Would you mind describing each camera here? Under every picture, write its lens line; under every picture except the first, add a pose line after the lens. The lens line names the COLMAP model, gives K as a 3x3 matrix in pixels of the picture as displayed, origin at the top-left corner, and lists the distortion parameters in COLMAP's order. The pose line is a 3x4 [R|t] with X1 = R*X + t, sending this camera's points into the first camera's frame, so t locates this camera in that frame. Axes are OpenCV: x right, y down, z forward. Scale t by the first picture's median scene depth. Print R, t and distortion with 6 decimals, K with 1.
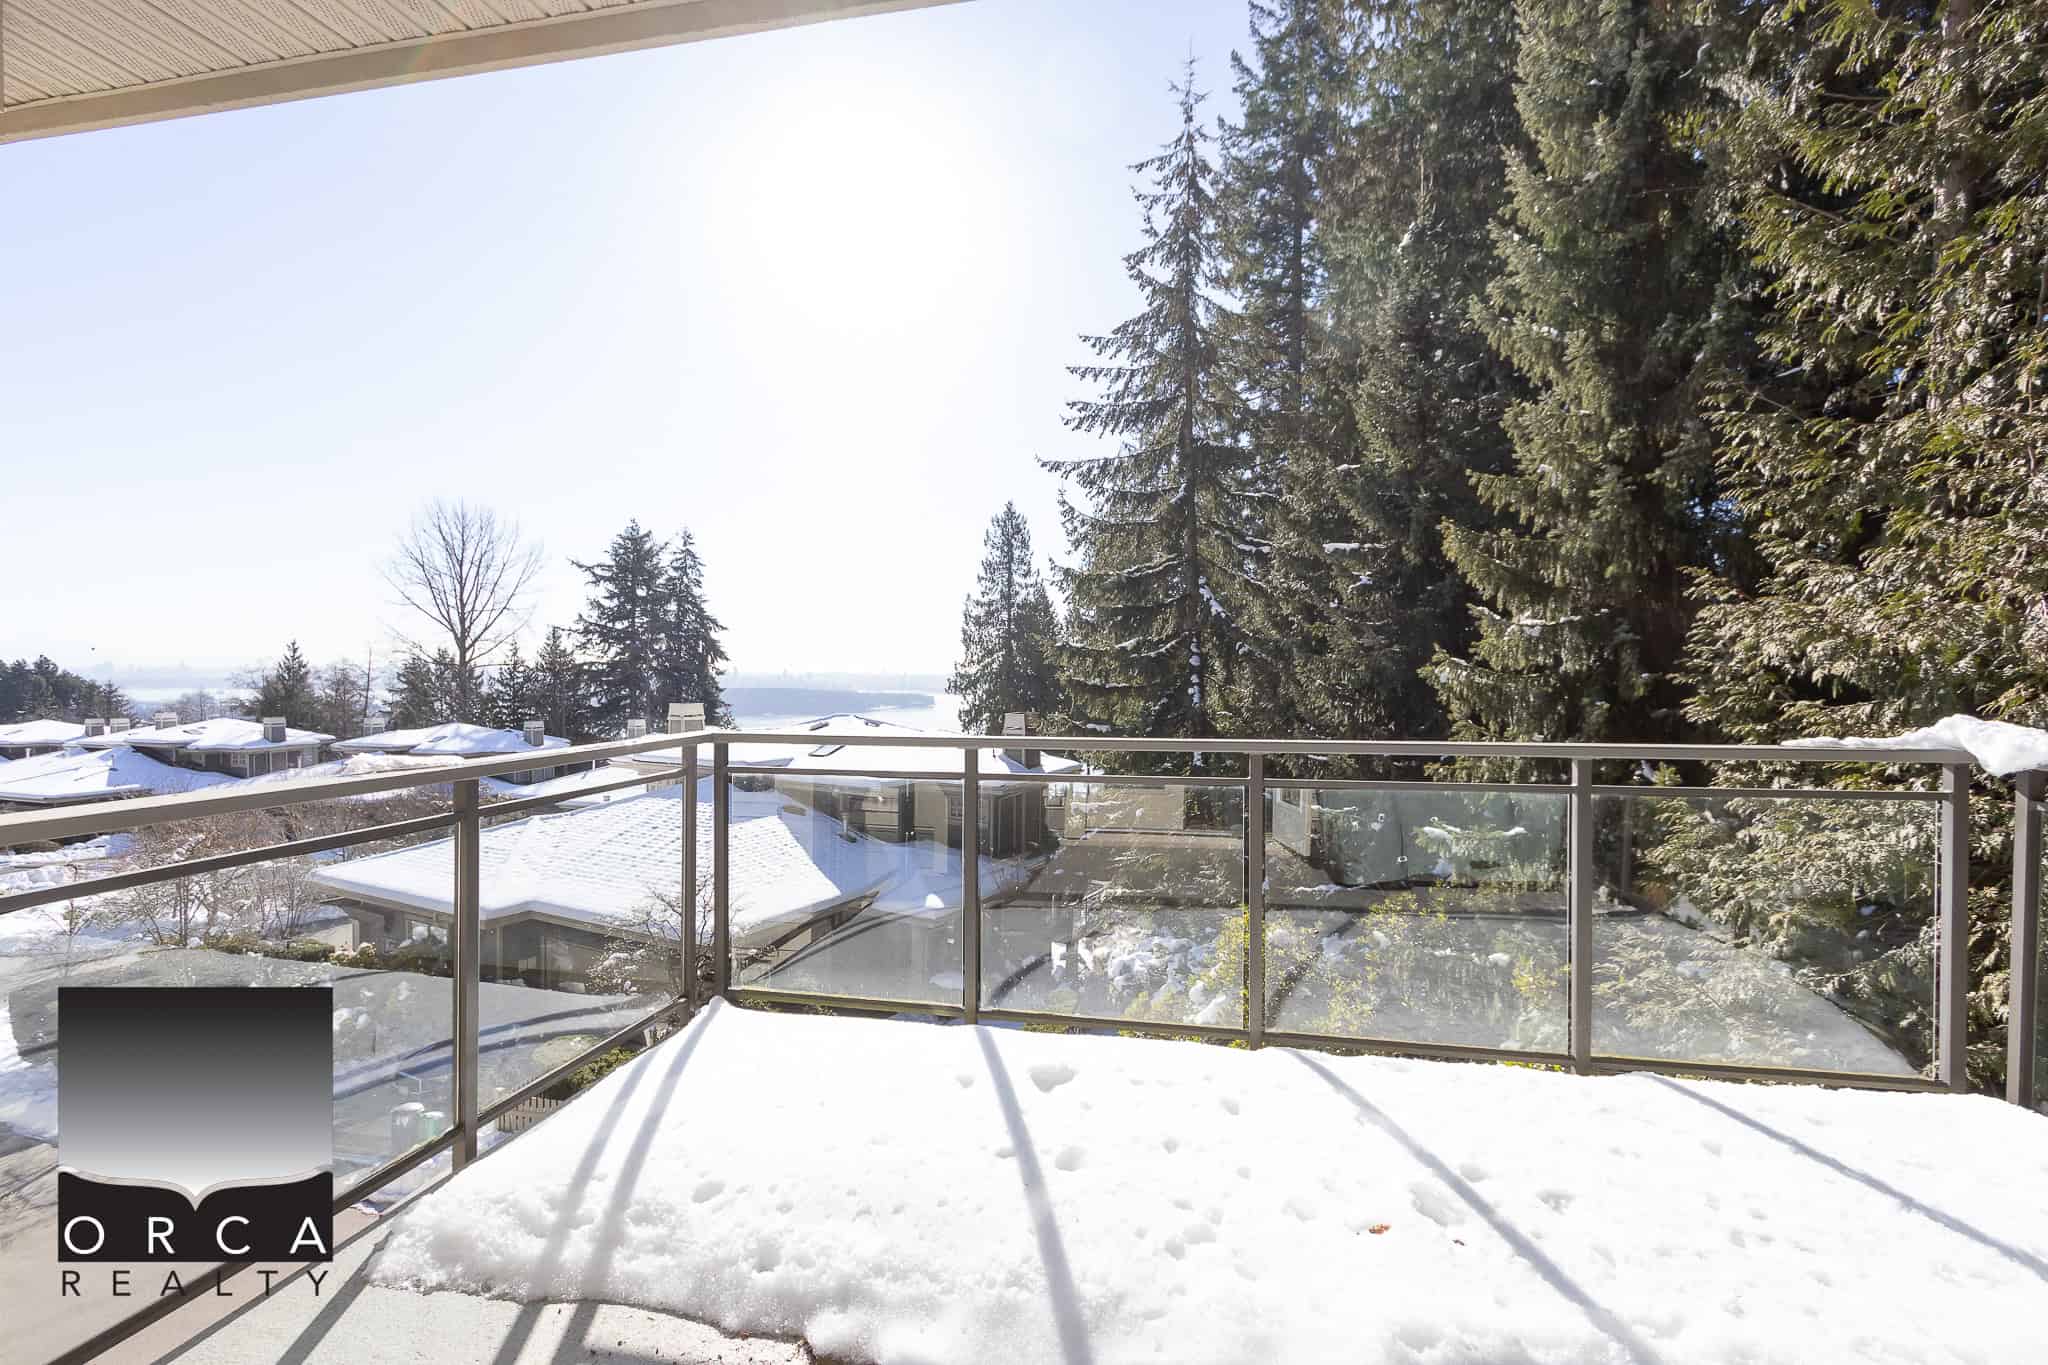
lens RADIAL K [[916.4, 0, 1002.9], [0, 916.4, 688.5], [0, 0, 1]] dist [0.007640, -0.002767]
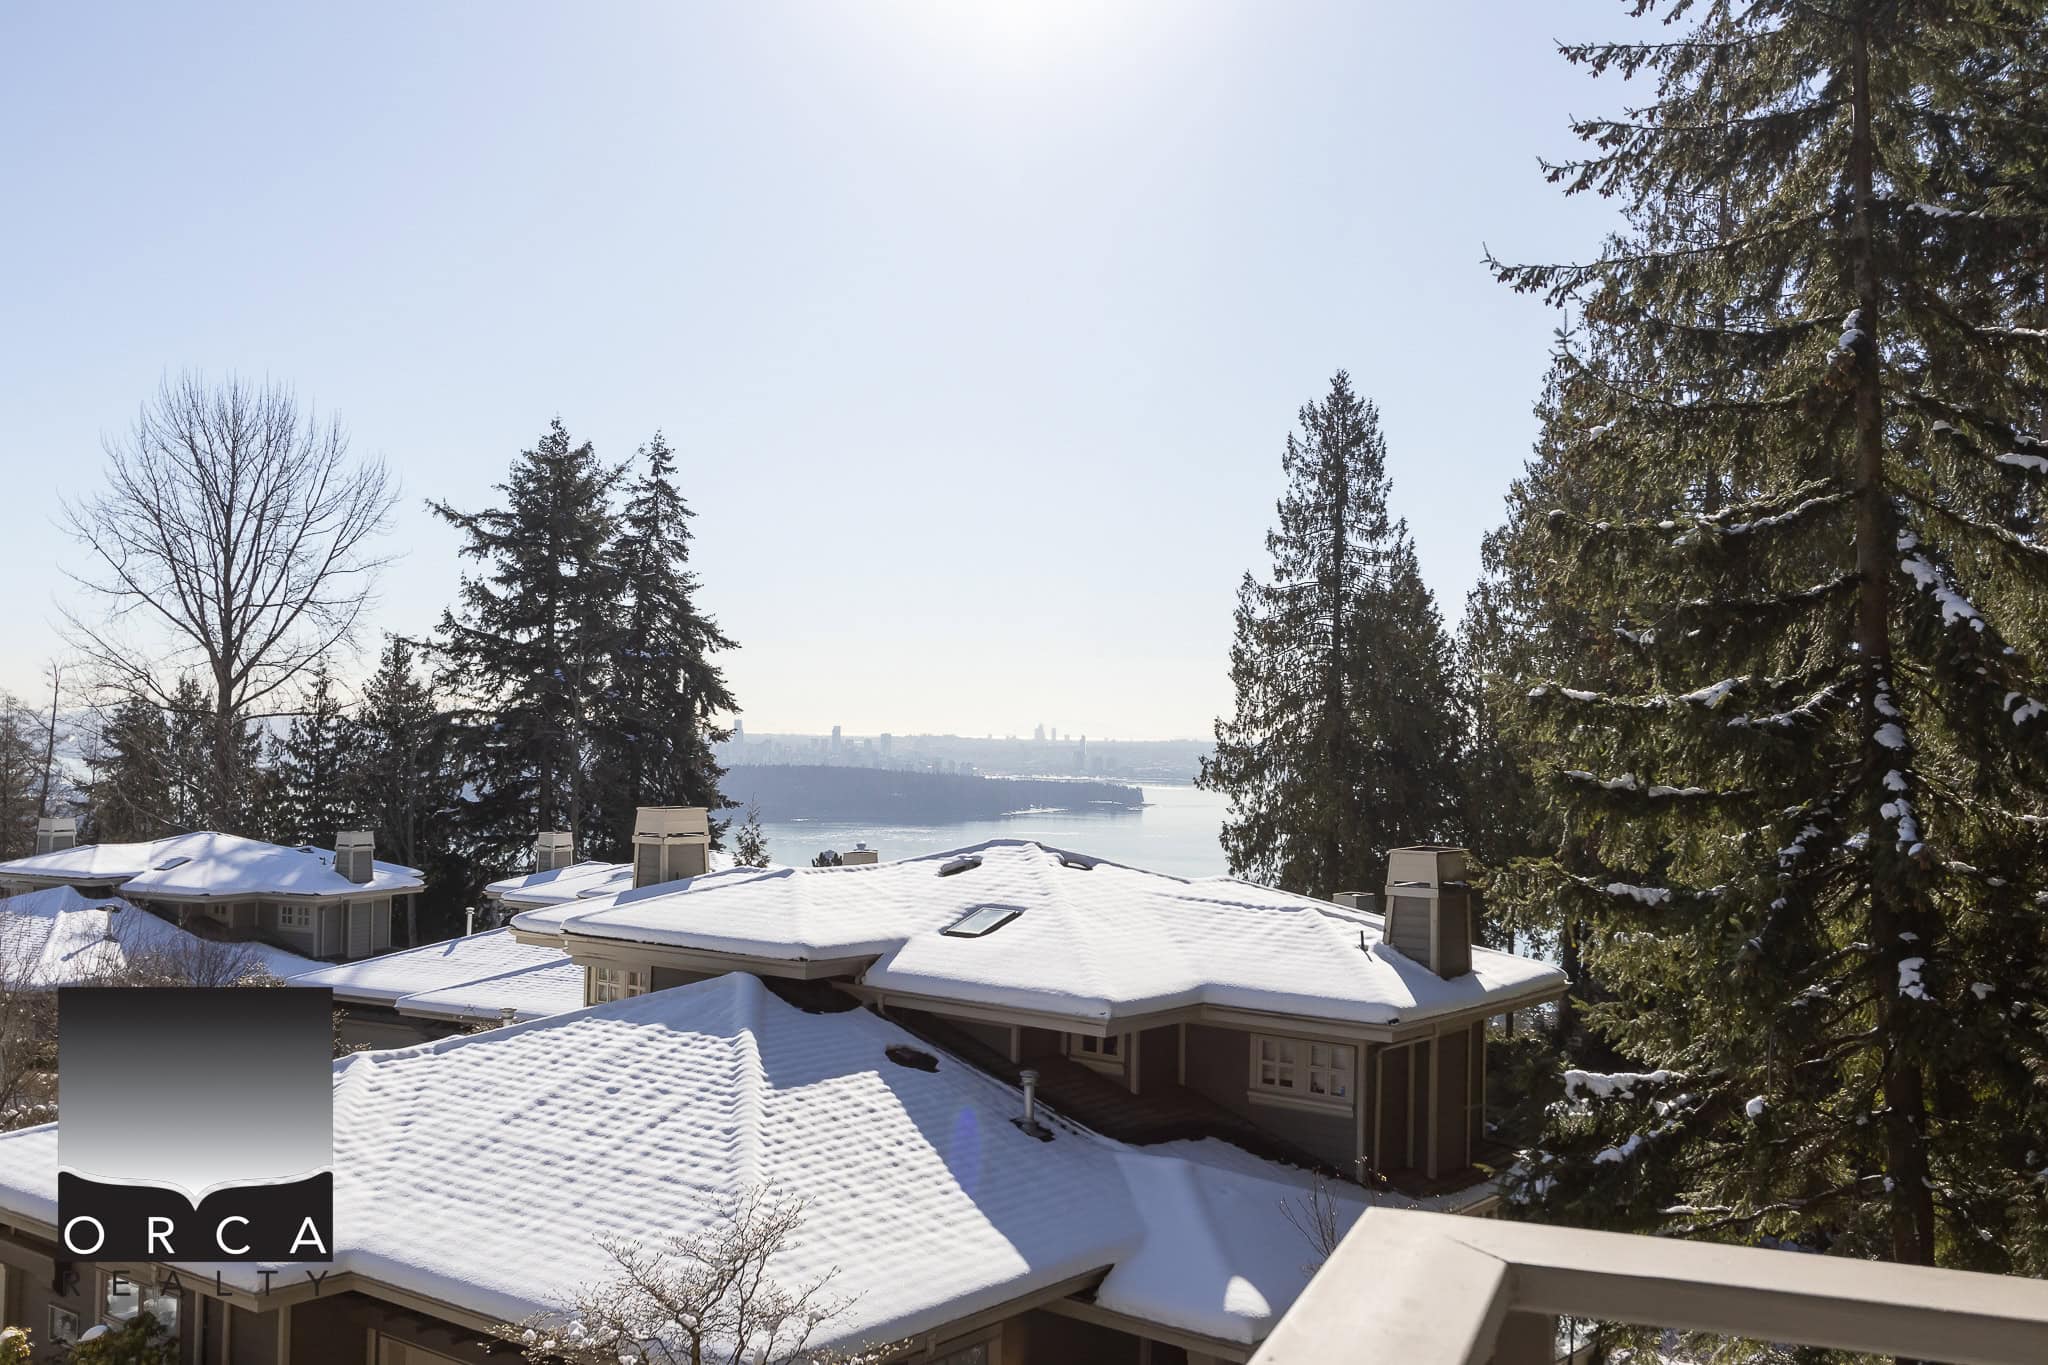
lens RADIAL K [[1923.2, 0, 993.6], [0, 1923.2, 683.6], [0, 0, 1]] dist [0.008732, 0.000000]
pose [[0.988612, 0.010642, -0.150107, -0.054059], [-0.017509, 0.998856, -0.044500, -0.008173], [0.149462, 0.046622, 0.987668, 0.084892]]
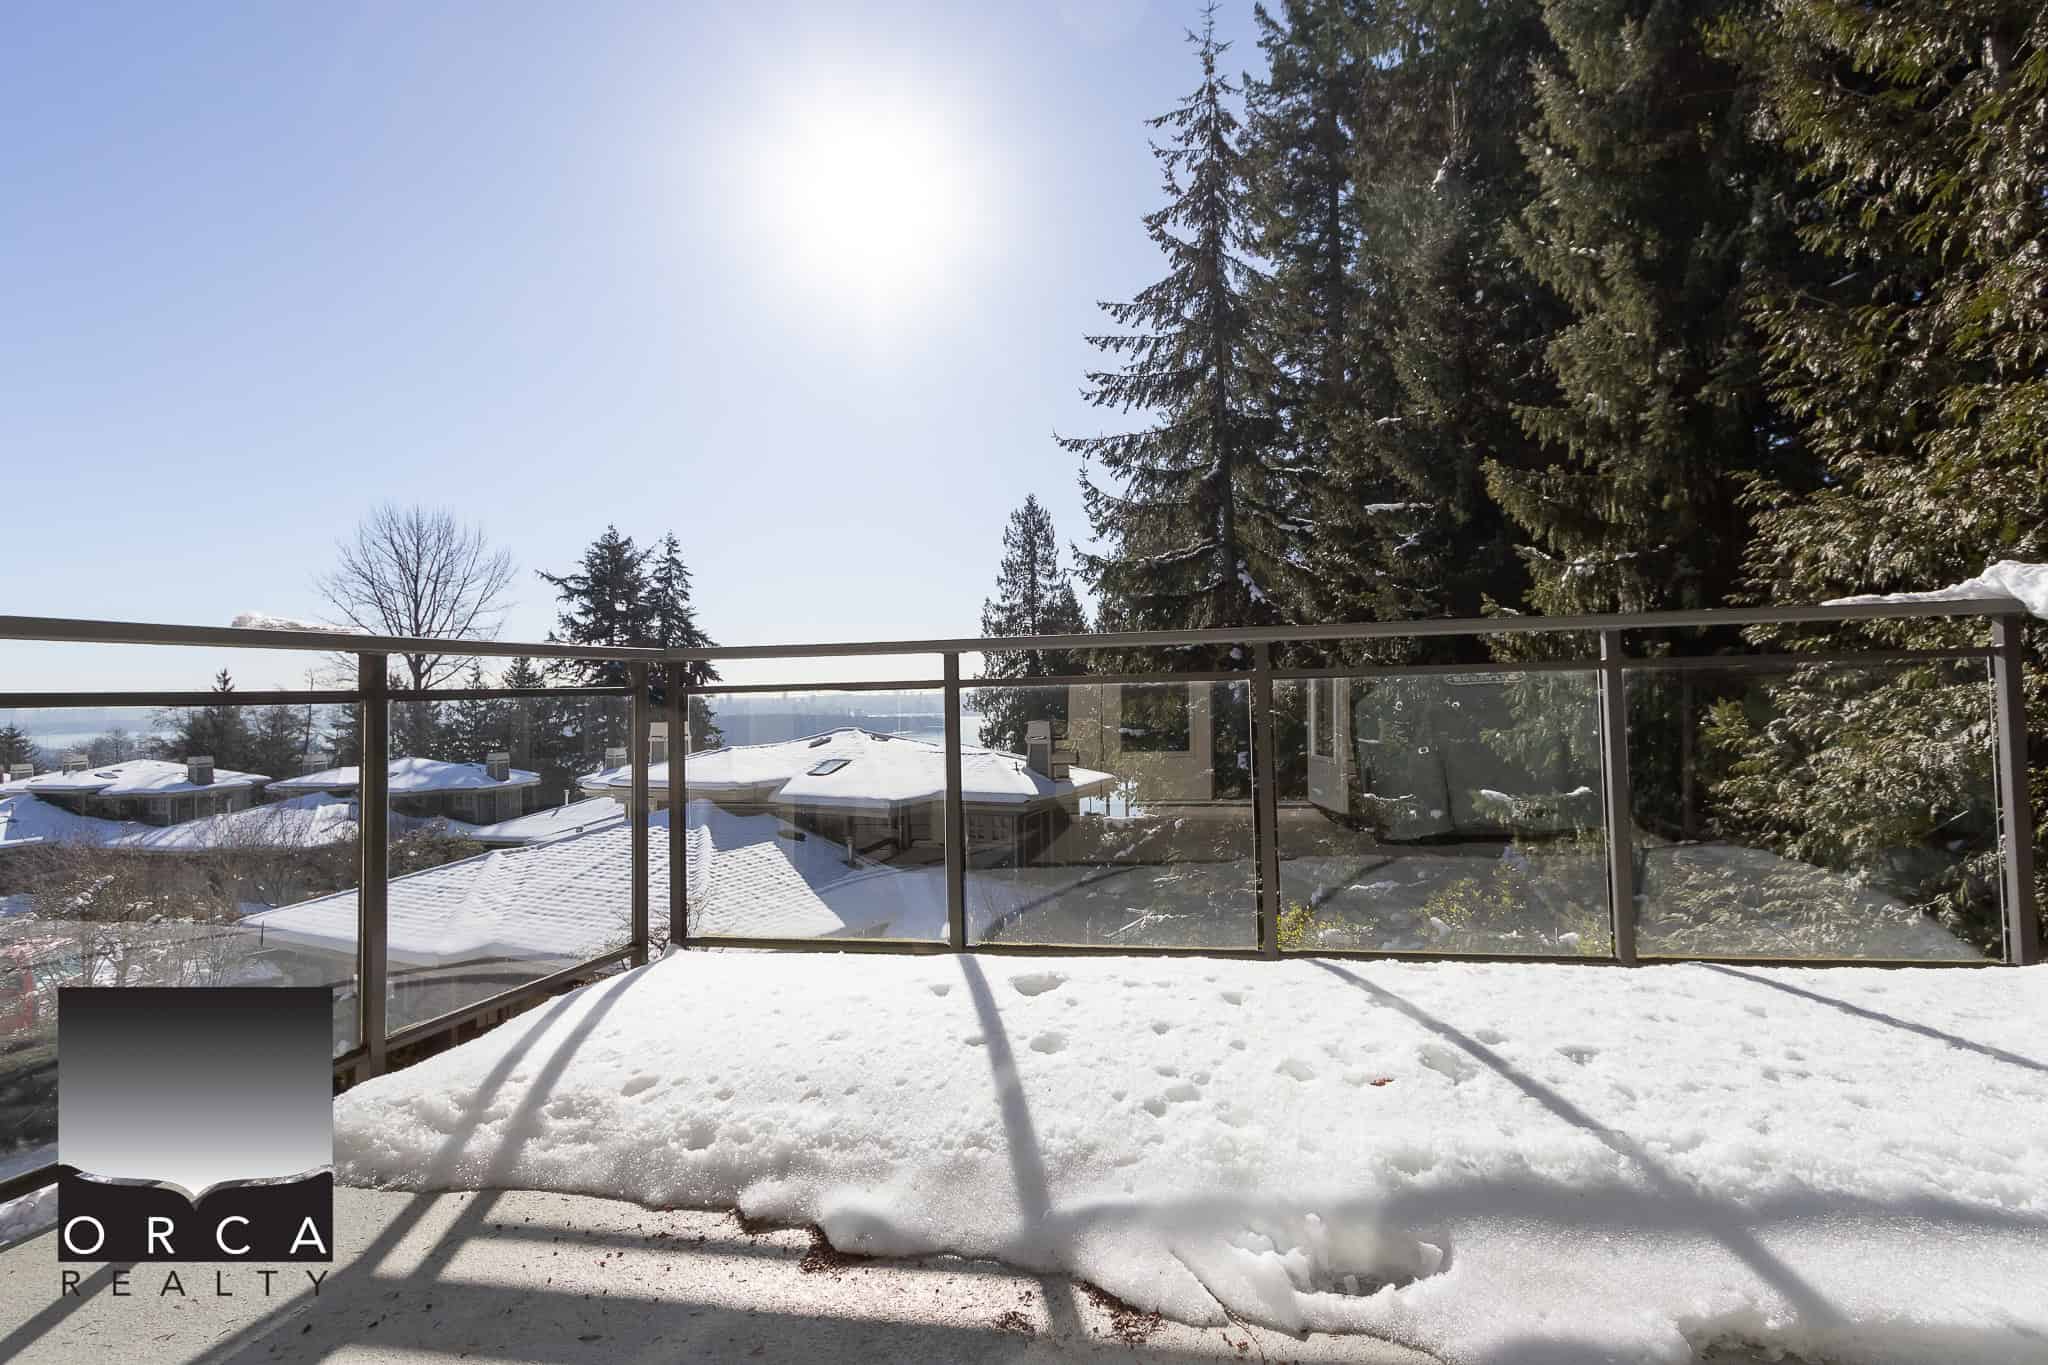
lens RADIAL K [[1024.7, 0, 1048.5], [0, 1024.7, 660.0], [0, 0, 1]] dist [0.008516, -0.003668]
pose [[0.999492, -0.025920, 0.018517, 0.005986], [0.026766, 0.998537, -0.046989, 0.017107], [-0.017272, 0.047460, 0.998724, -0.001769]]
